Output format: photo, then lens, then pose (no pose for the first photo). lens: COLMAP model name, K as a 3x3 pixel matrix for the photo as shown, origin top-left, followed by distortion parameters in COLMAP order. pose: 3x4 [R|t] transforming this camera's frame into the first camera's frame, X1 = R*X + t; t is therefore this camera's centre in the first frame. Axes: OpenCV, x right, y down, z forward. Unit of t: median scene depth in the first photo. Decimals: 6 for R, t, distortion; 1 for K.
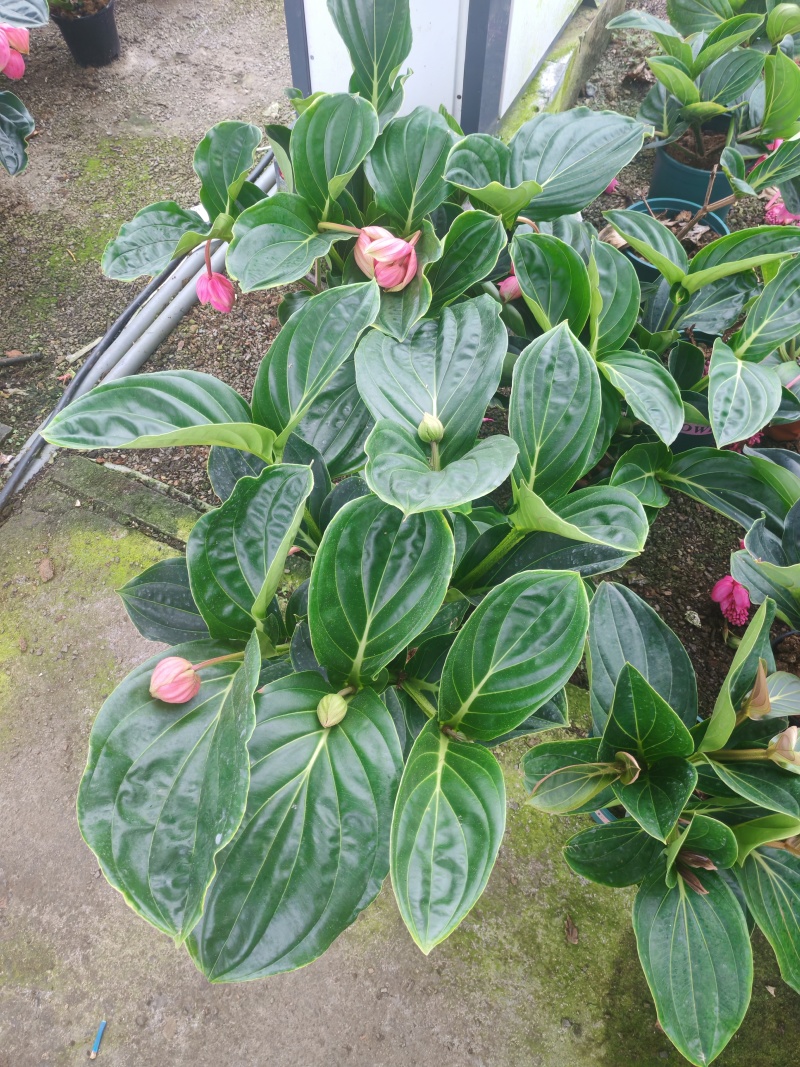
lens RADIAL K [[839.8, 0, 397.0], [0, 839.8, 537.6], [0, 0, 1]] dist [-0.001929, 0.003171]
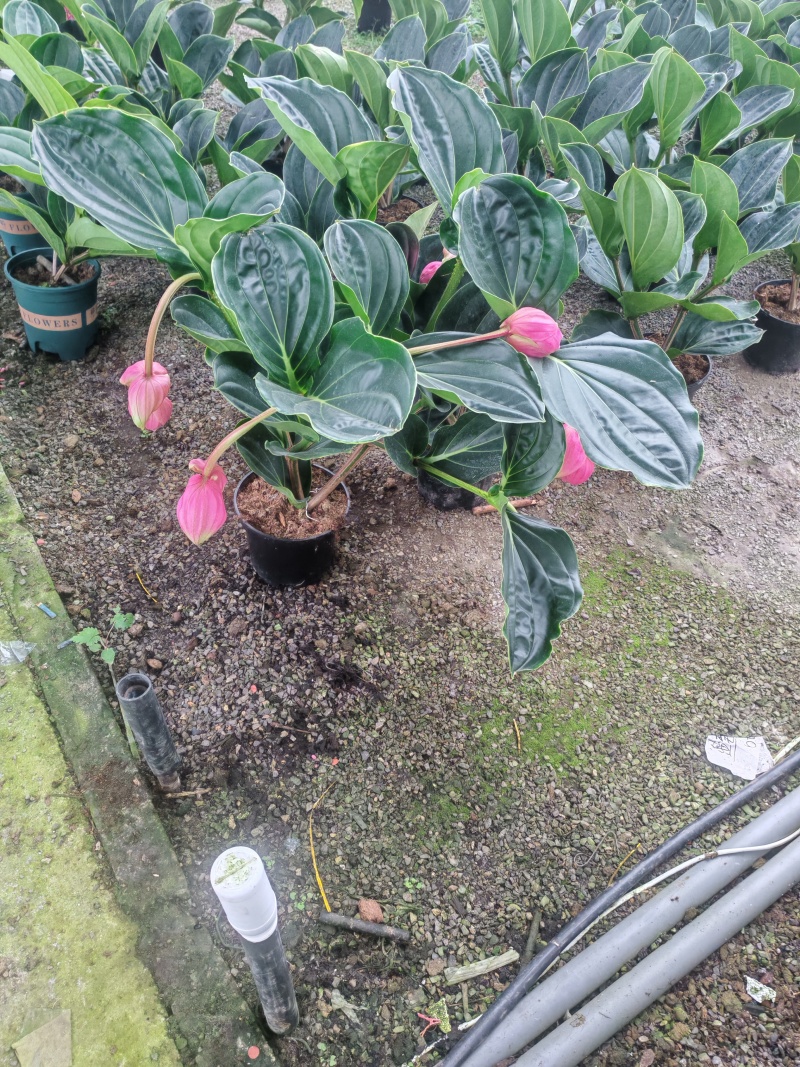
lens RADIAL K [[839.8, 0, 402.4], [0, 839.8, 531.1], [0, 0, 1]] dist [-0.001929, 0.003171]
pose [[0.859282, 0.398204, -0.321044, -0.334102], [-0.462182, 0.873347, -0.153793, -0.347730], [0.219142, 0.280532, 0.934494, 0.364634]]
